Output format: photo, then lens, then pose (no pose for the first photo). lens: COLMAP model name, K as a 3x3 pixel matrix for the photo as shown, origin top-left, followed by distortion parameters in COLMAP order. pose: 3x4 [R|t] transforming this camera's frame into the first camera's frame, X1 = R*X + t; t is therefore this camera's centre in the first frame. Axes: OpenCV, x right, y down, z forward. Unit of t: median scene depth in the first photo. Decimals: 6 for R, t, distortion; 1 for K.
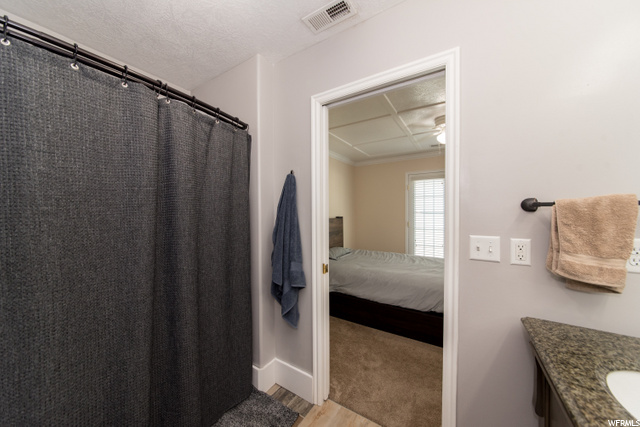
lens RADIAL K [[217.8, 0, 323.3], [0, 217.8, 212.6], [0, 0, 1]] dist [-0.000112, -0.000001]
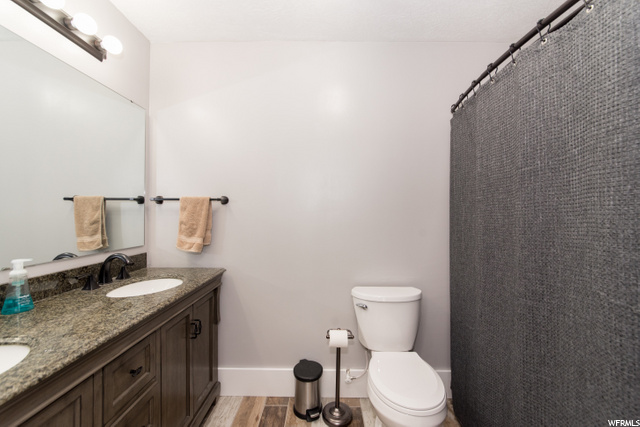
lens RADIAL K [[255.9, 0, 321.1], [0, 255.9, 211.6], [0, 0, 1]] dist [0.000231, 0.000028]
pose [[-0.846937, -0.000780, -0.531693, 0.453210], [-0.002972, 0.999990, 0.003266, 0.064441], [0.531685, 0.004346, -0.846931, 1.765629]]
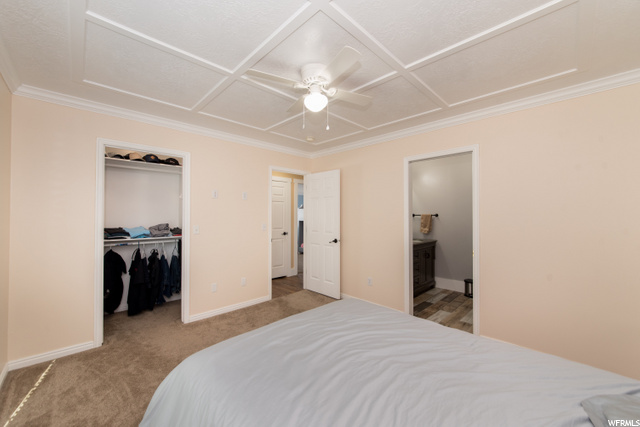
lens RADIAL K [[255.9, 0, 320.3], [0, 255.9, 212.8], [0, 0, 1]] dist [0.000231, 0.000028]
pose [[-0.973733, 0.001264, 0.227690, 0.752482], [-0.000634, 0.999966, -0.008261, 0.029829], [-0.227692, -0.008188, -0.973699, 3.277988]]
